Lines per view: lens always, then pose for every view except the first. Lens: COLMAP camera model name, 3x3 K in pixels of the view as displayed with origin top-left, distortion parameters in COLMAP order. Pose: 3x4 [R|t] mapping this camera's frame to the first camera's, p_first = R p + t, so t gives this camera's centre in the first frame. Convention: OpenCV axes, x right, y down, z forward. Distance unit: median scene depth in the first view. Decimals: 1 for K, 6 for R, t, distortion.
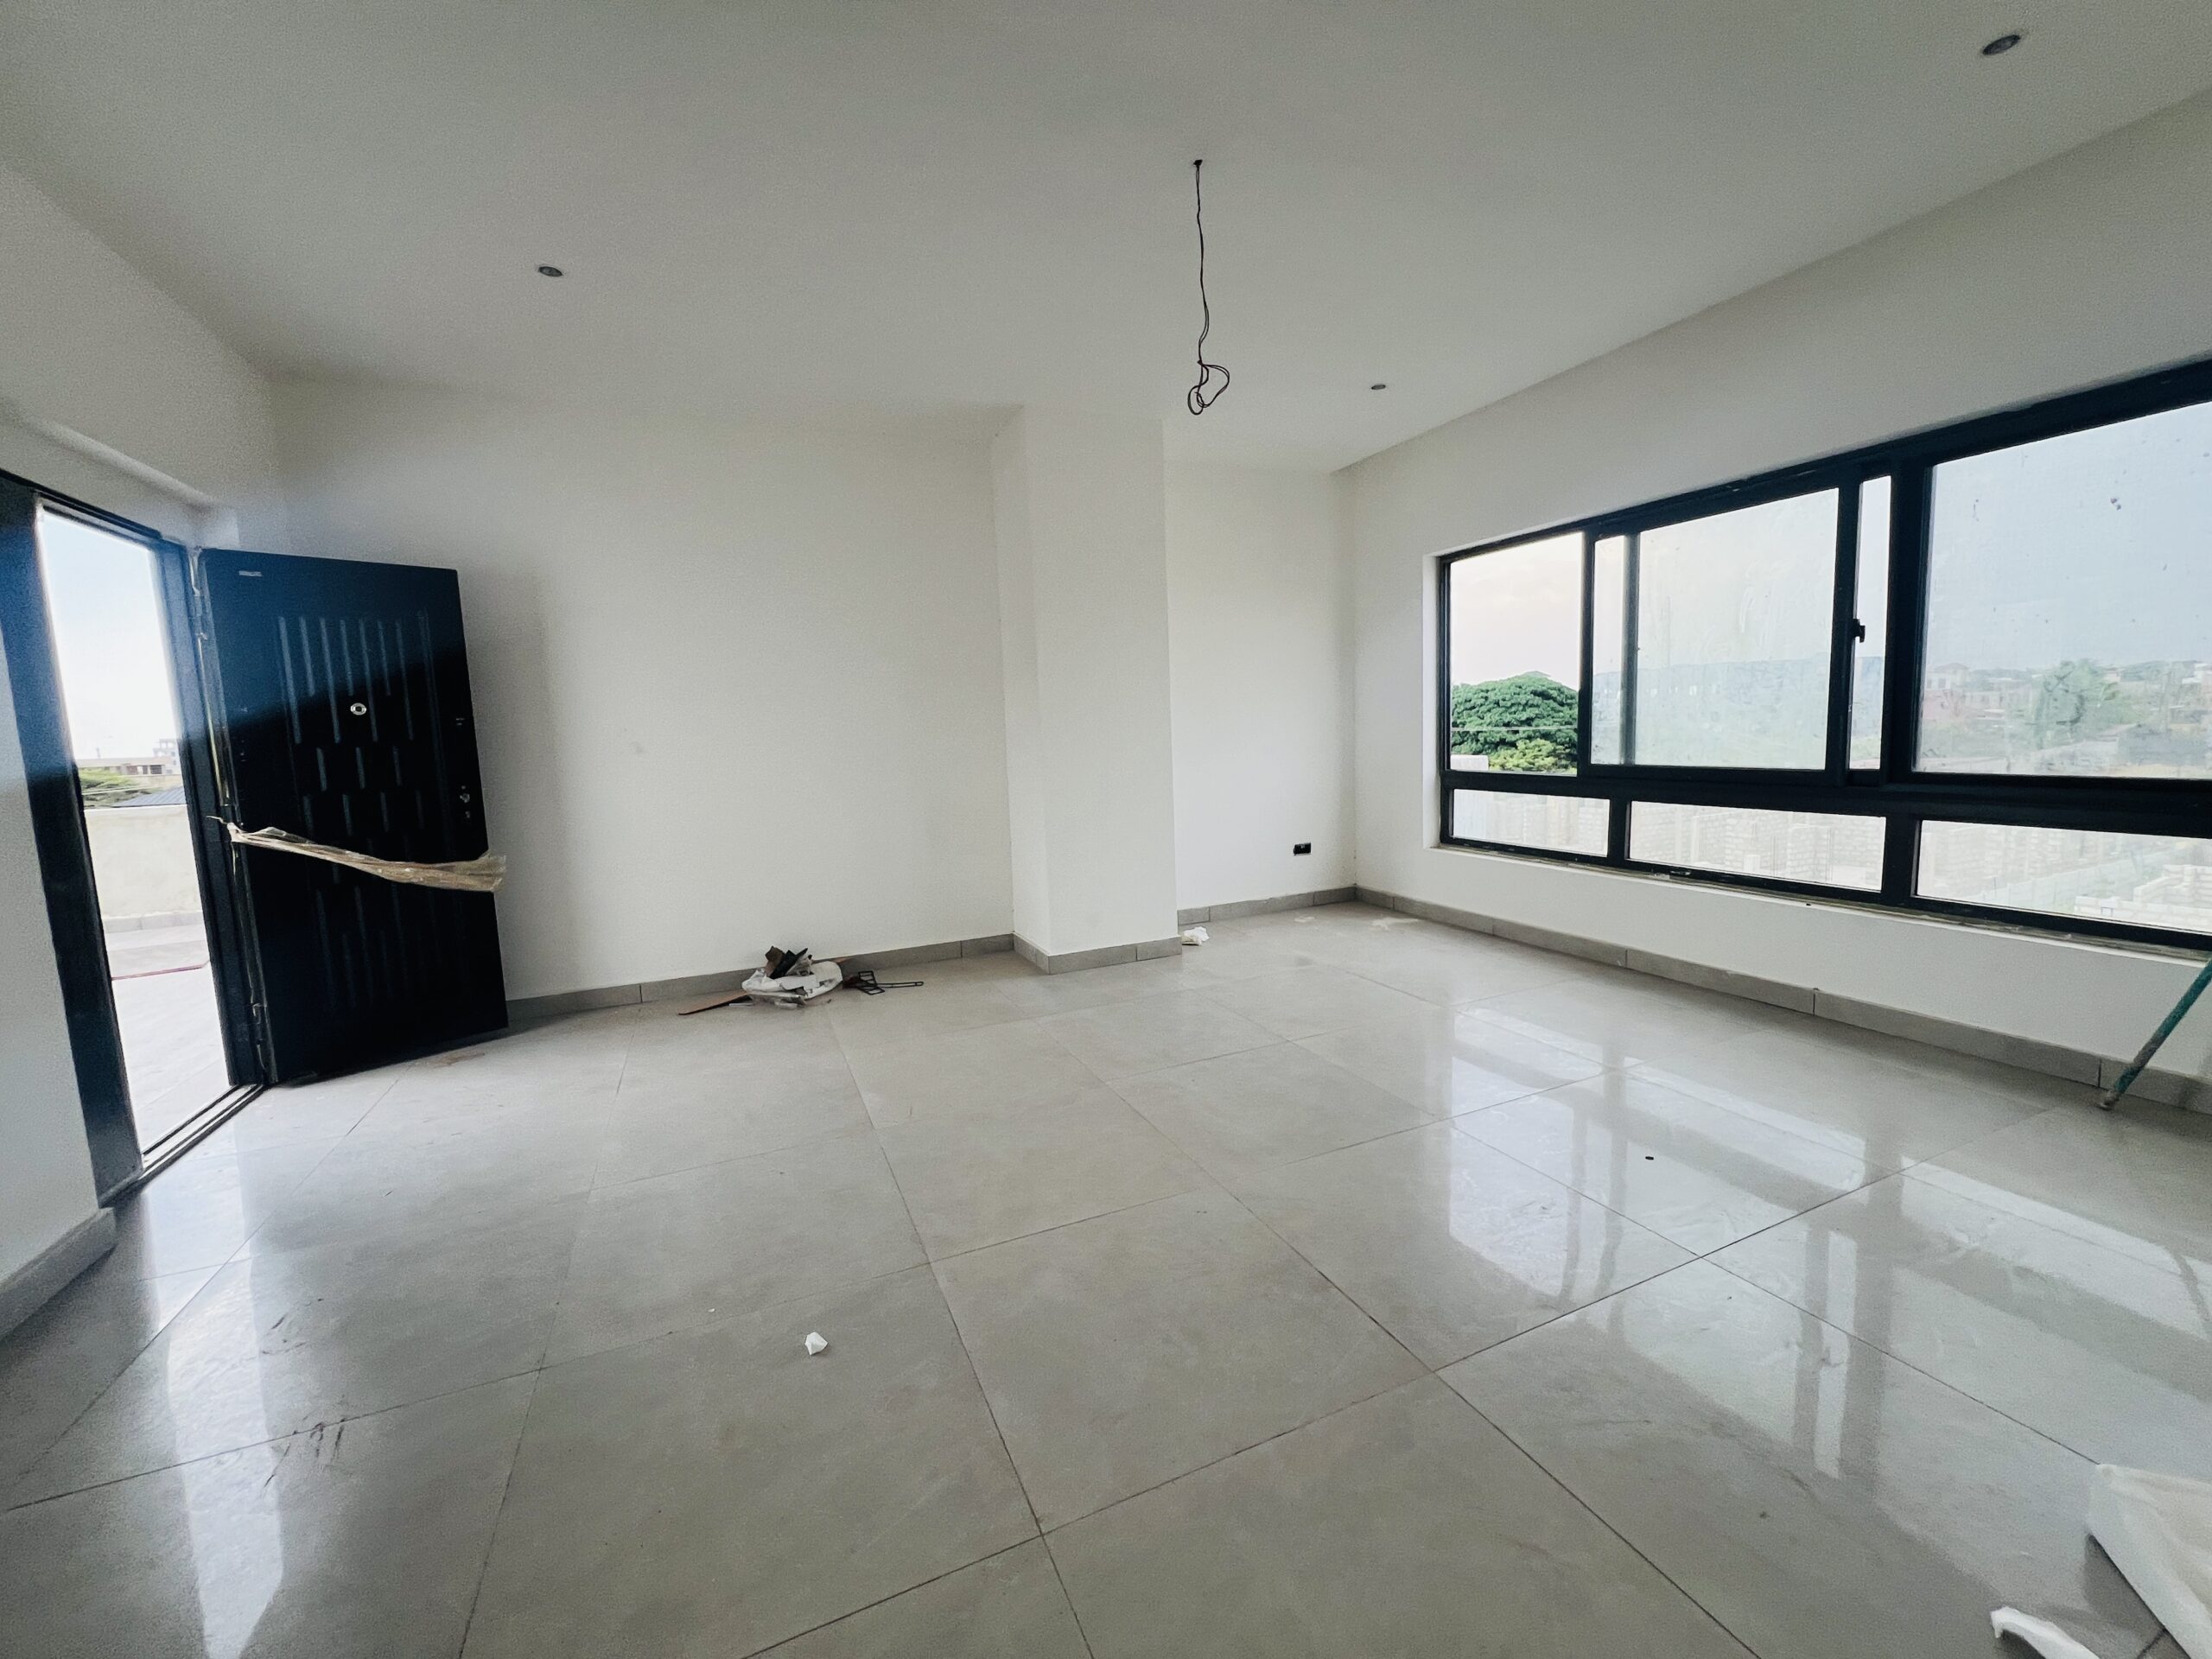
lens RADIAL K [[893.1, 0, 1107.5], [0, 893.1, 816.4], [0, 0, 1]] dist [-0.003243, 0.001769]
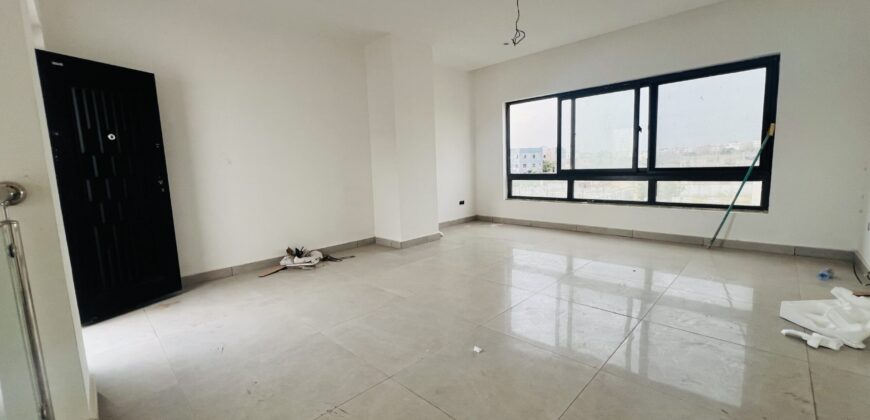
lens RADIAL K [[348.9, 0, 435.6], [0, 348.9, 204.5], [0, 0, 1]] dist [-0.000099, 0.000051]
pose [[0.929365, -0.036937, 0.367309, -0.420428], [0.037869, 0.999272, 0.004669, 0.053346], [-0.367214, 0.009570, 0.930087, -0.005947]]
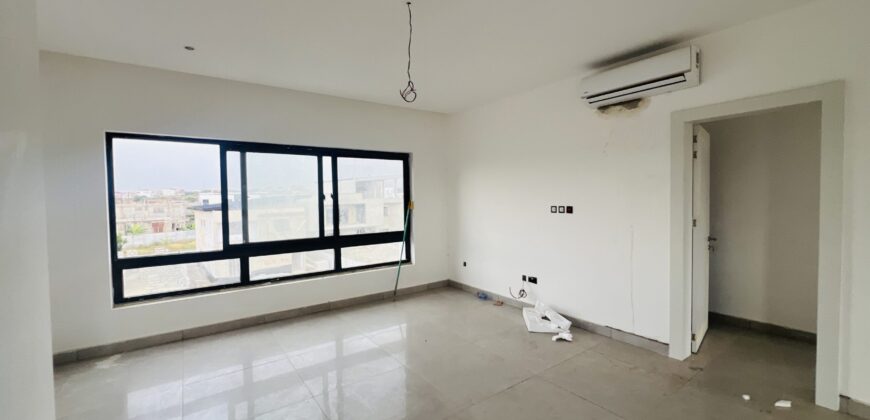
lens RADIAL K [[348.9, 0, 436.3], [0, 348.9, 208.6], [0, 0, 1]] dist [-0.000099, 0.000051]
pose [[-0.213314, 0.002185, 0.976981, -0.558321], [0.117824, 0.992756, 0.023506, -0.132719], [-0.969853, 0.120126, -0.212026, 0.795867]]
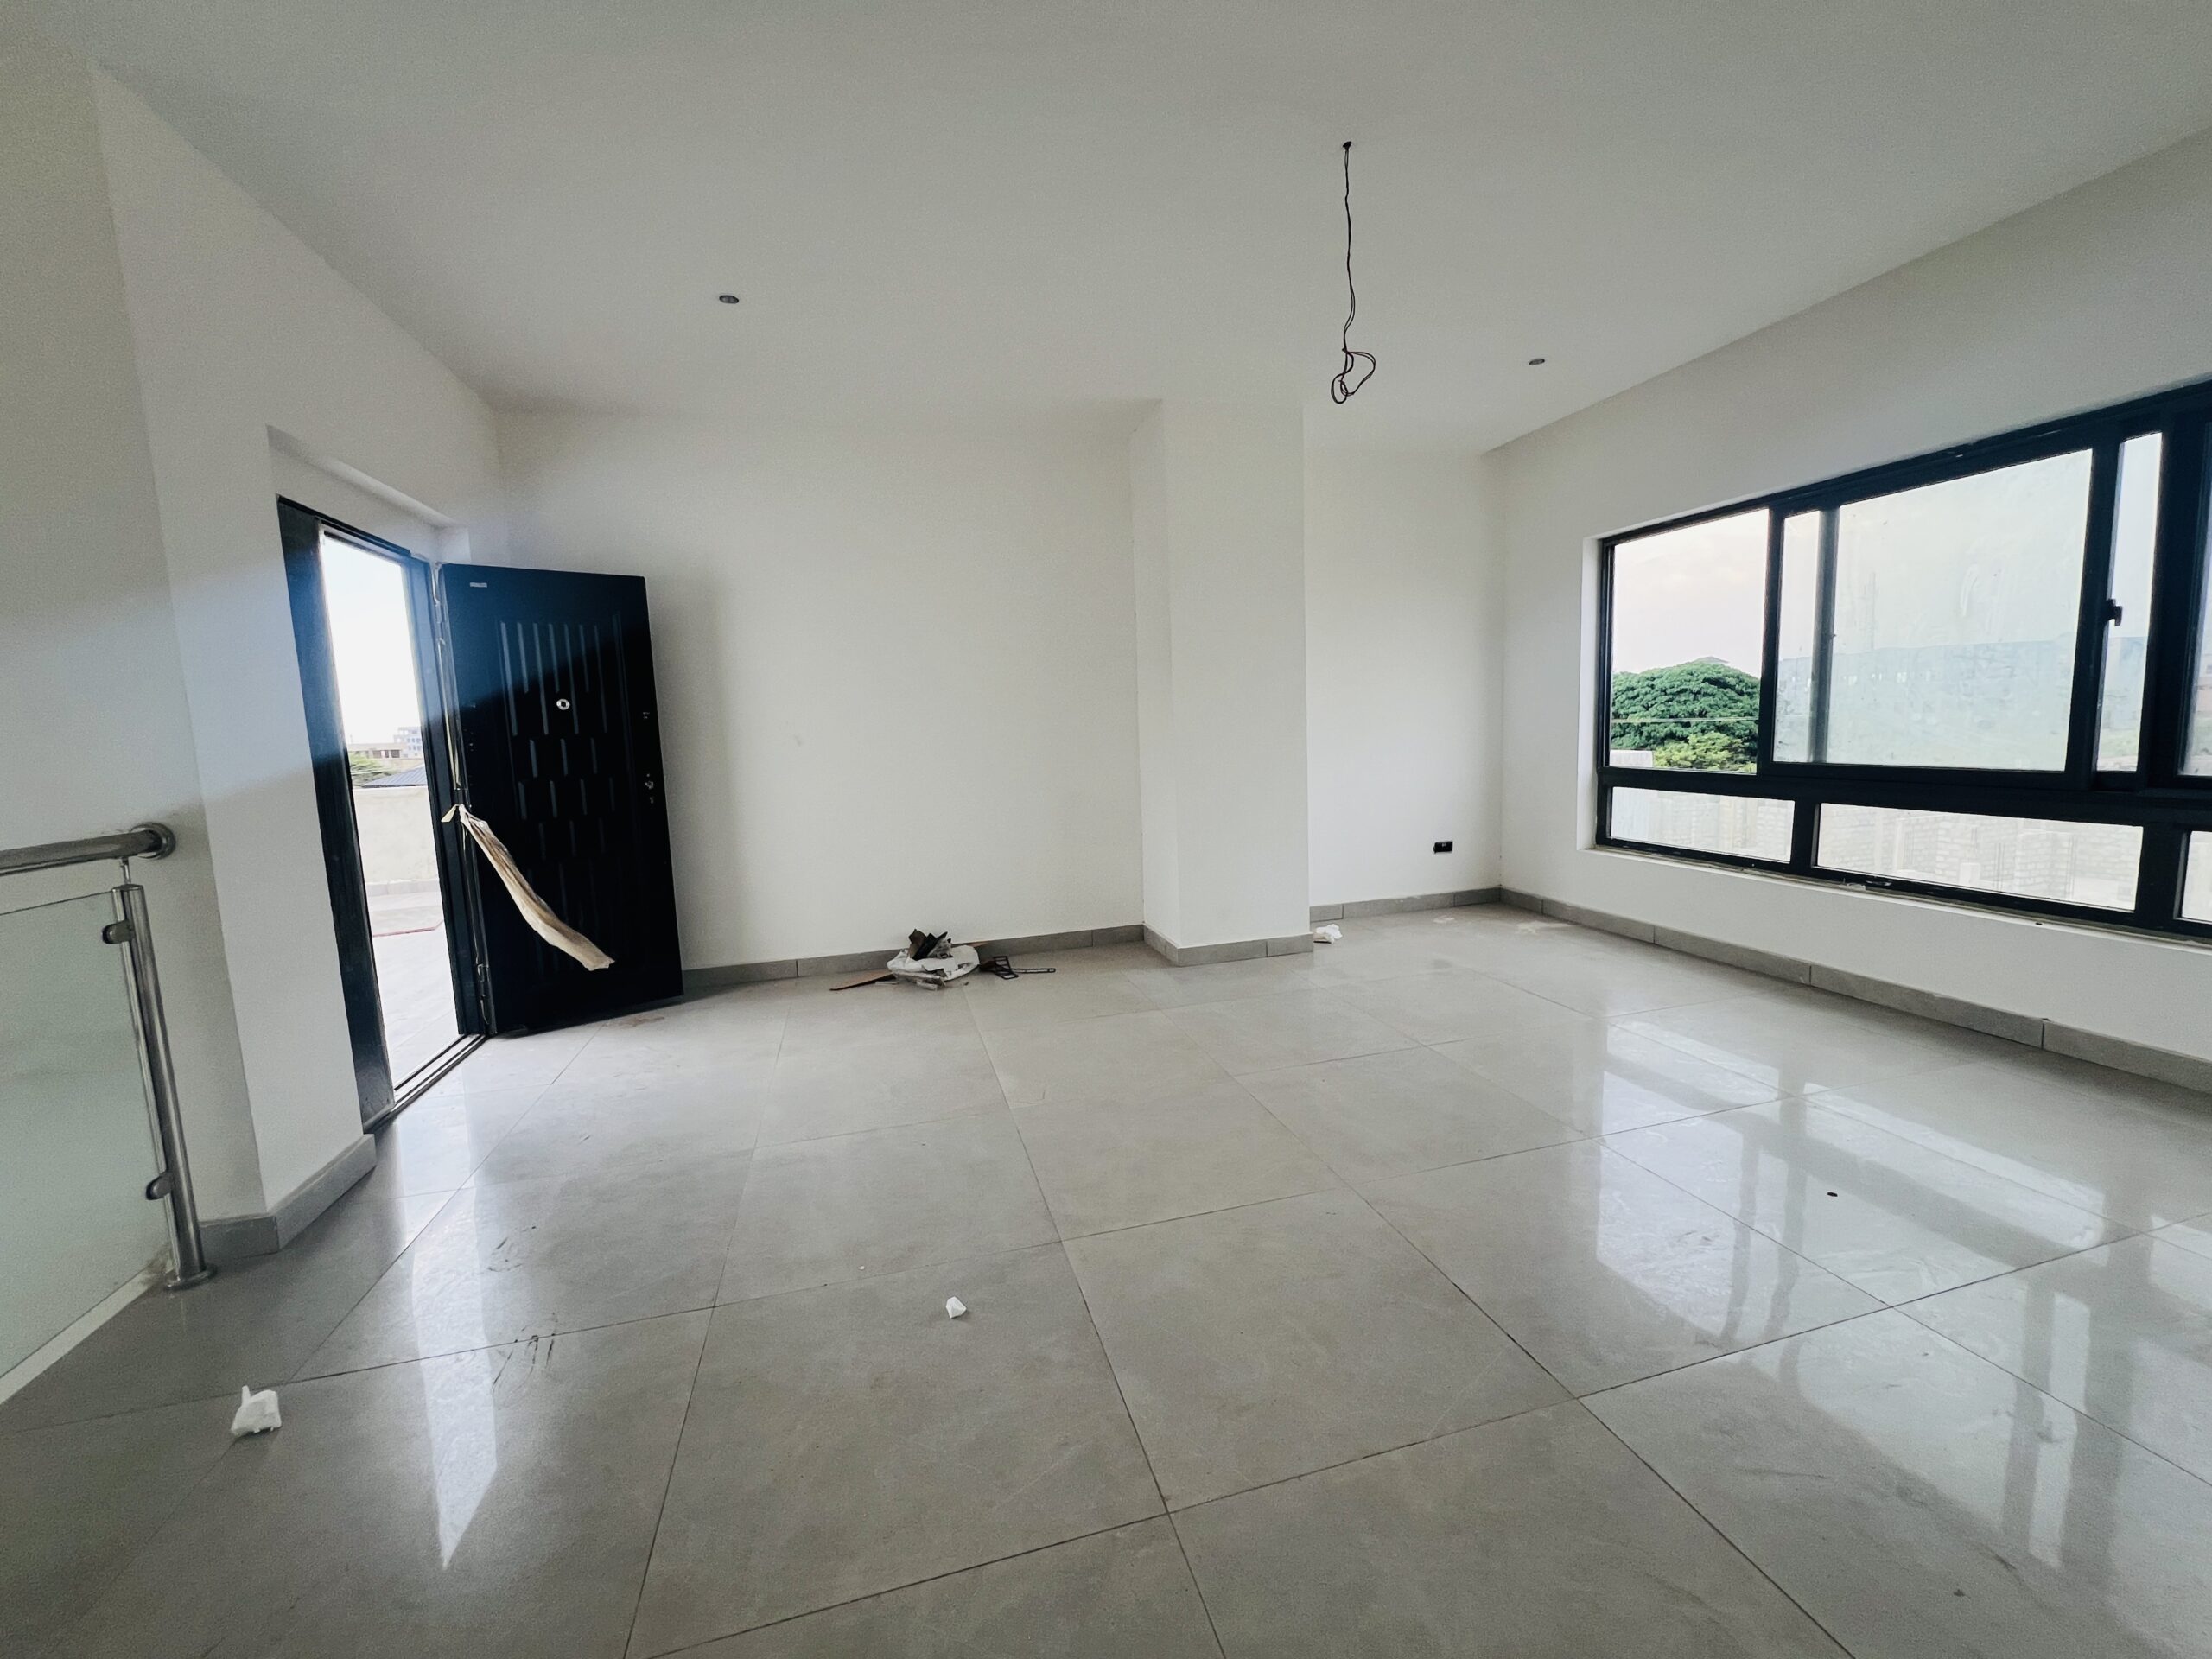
lens RADIAL K [[893.1, 0, 1107.5], [0, 893.1, 817.3], [0, 0, 1]] dist [-0.003243, 0.001769]
pose [[0.989492, 0.017113, -0.143570, -0.003300], [-0.015427, 0.999798, 0.012854, -0.003483], [0.143761, -0.010504, 0.989557, -0.007420]]
